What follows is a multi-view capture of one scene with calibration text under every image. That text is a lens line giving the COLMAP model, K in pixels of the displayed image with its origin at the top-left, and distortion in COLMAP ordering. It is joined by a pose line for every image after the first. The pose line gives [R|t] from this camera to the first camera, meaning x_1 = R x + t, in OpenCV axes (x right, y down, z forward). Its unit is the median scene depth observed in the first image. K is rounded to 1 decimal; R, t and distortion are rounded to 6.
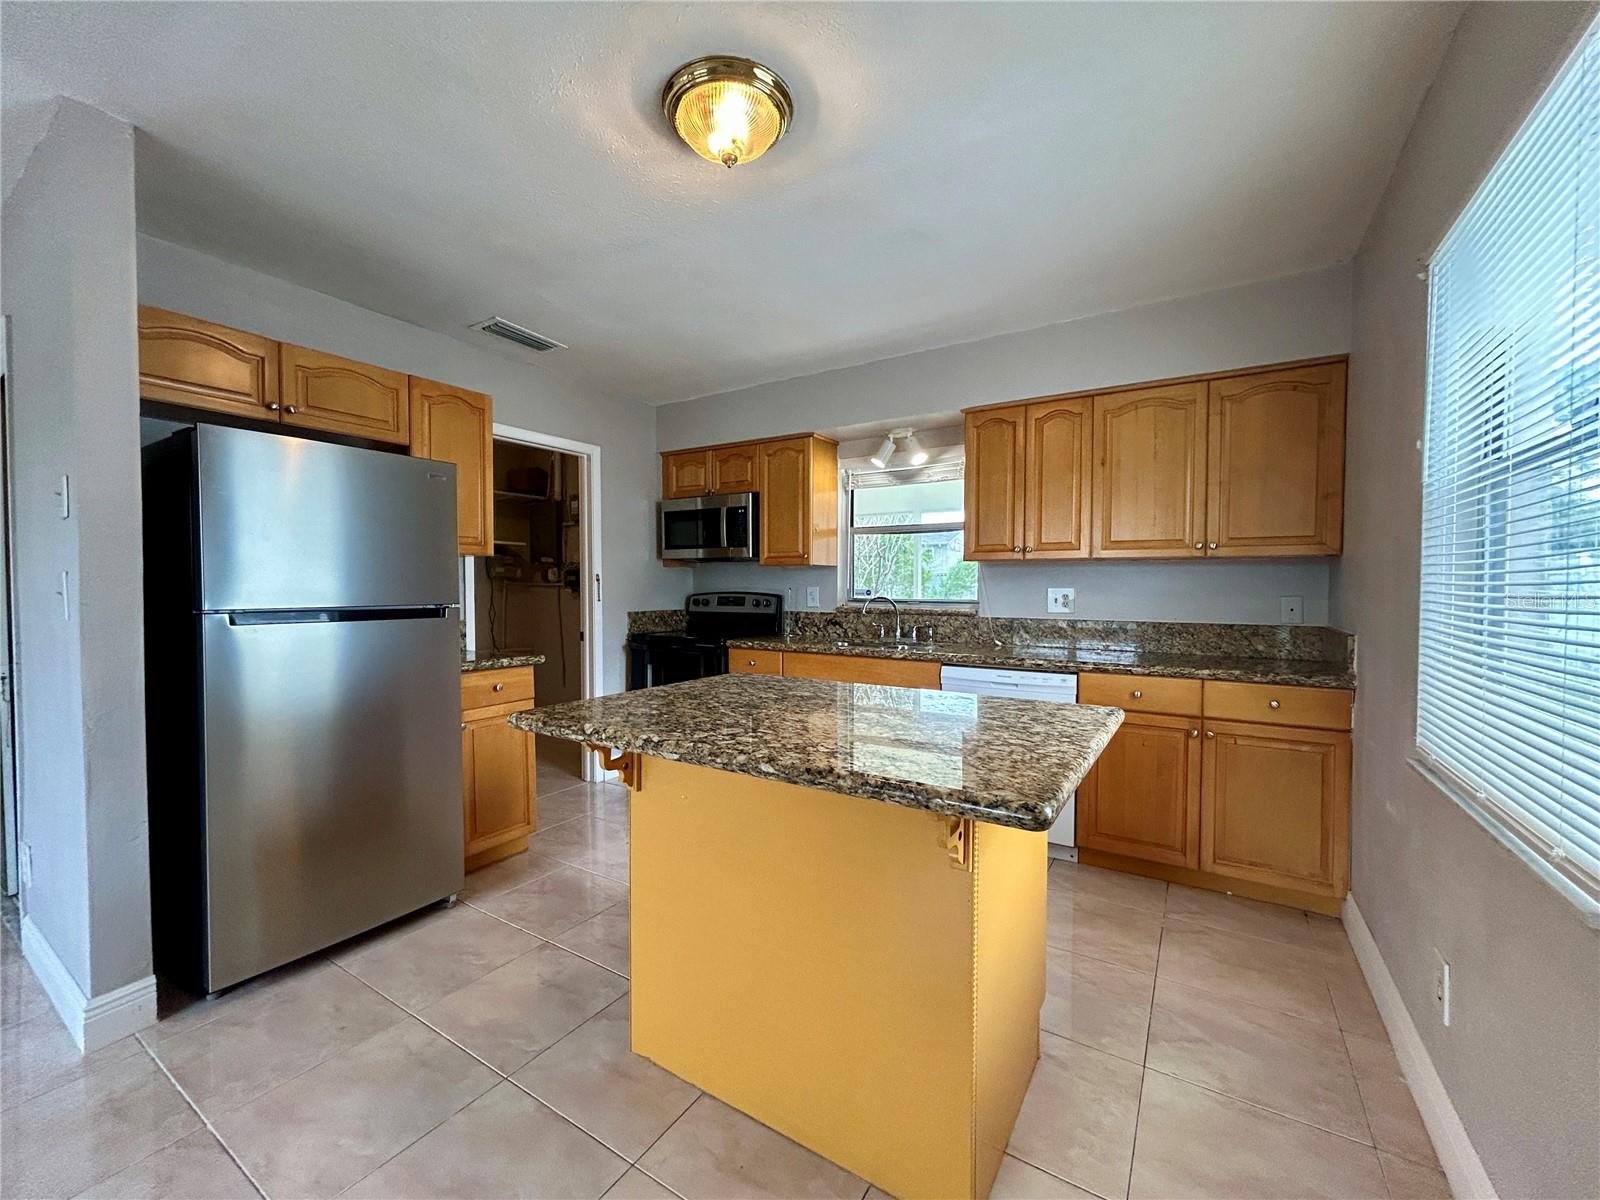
lens RADIAL K [[643.0, 0, 801.2], [0, 643.0, 598.5], [0, 0, 1]] dist [0.000379, 0.000067]
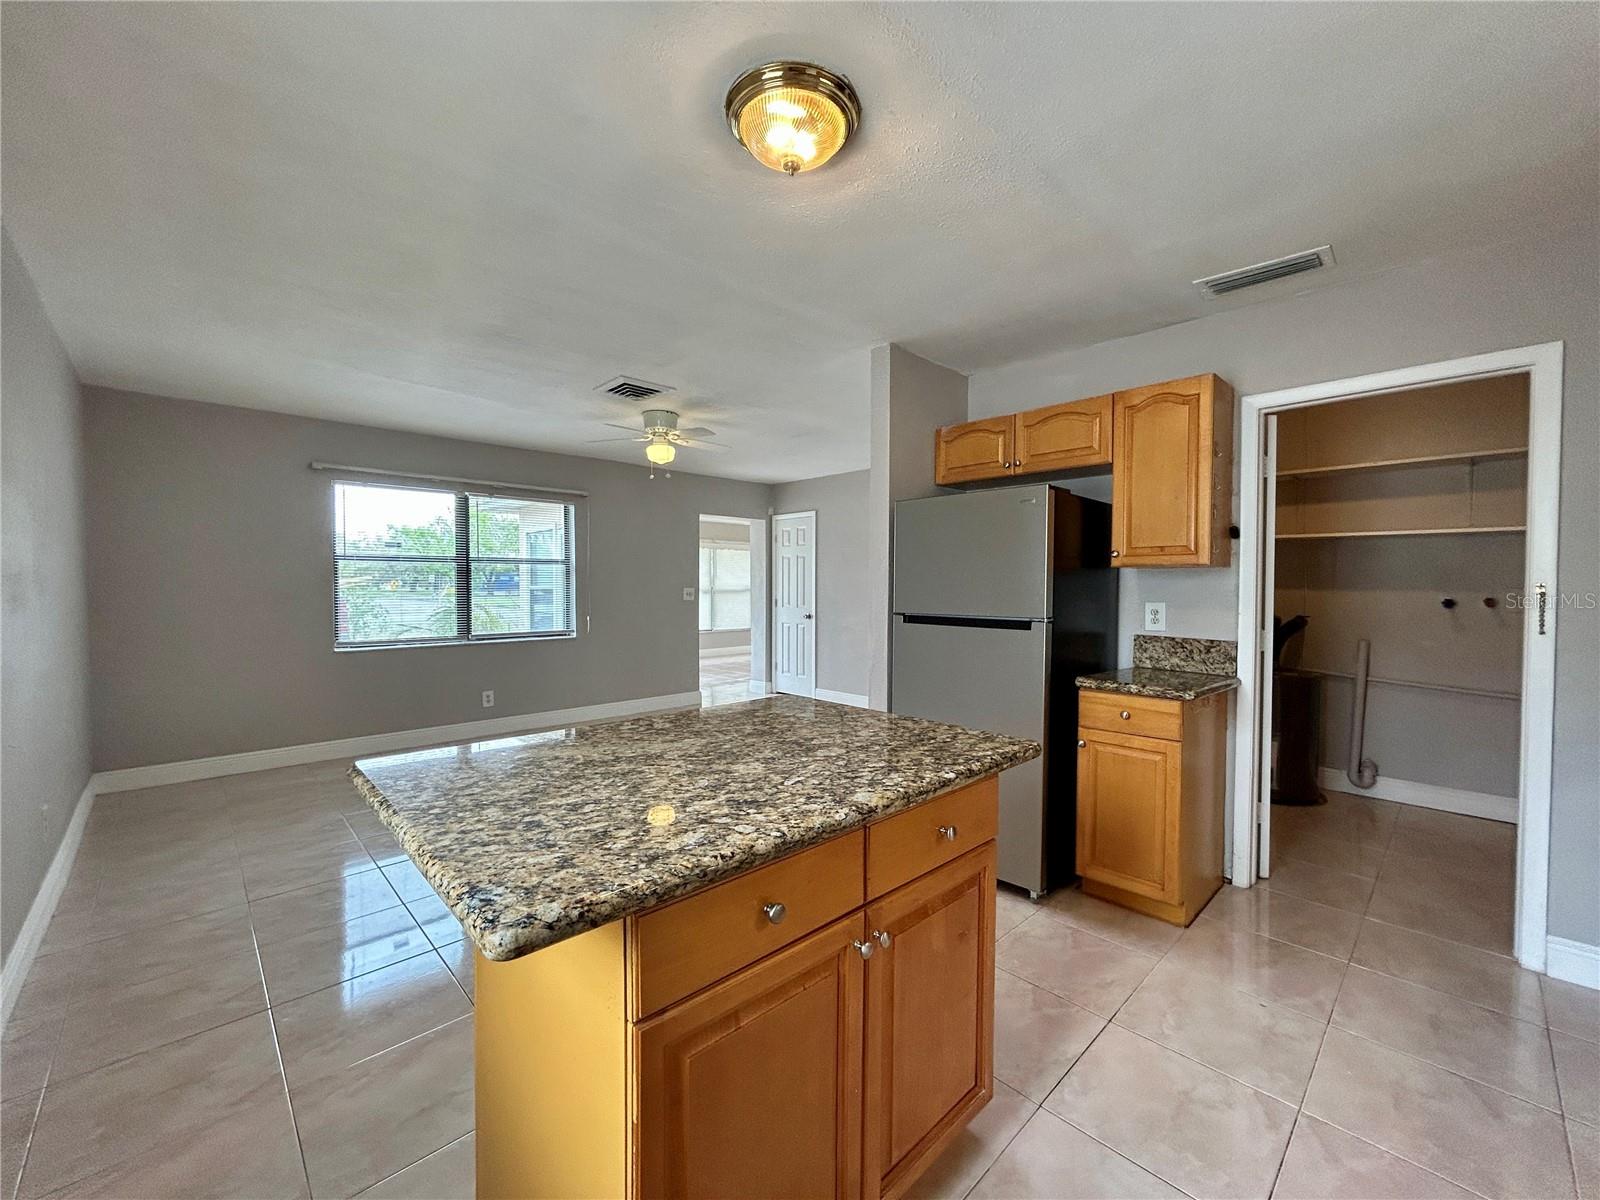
lens RADIAL K [[646.5, 0, 798.4], [0, 646.5, 598.1], [0, 0, 1]] dist [0.003107, 0.000662]
pose [[-0.240667, 0.022424, -0.970349, 0.388362], [-0.022094, 0.999347, 0.028574, -0.030790], [0.970356, 0.028316, -0.240015, 0.580508]]
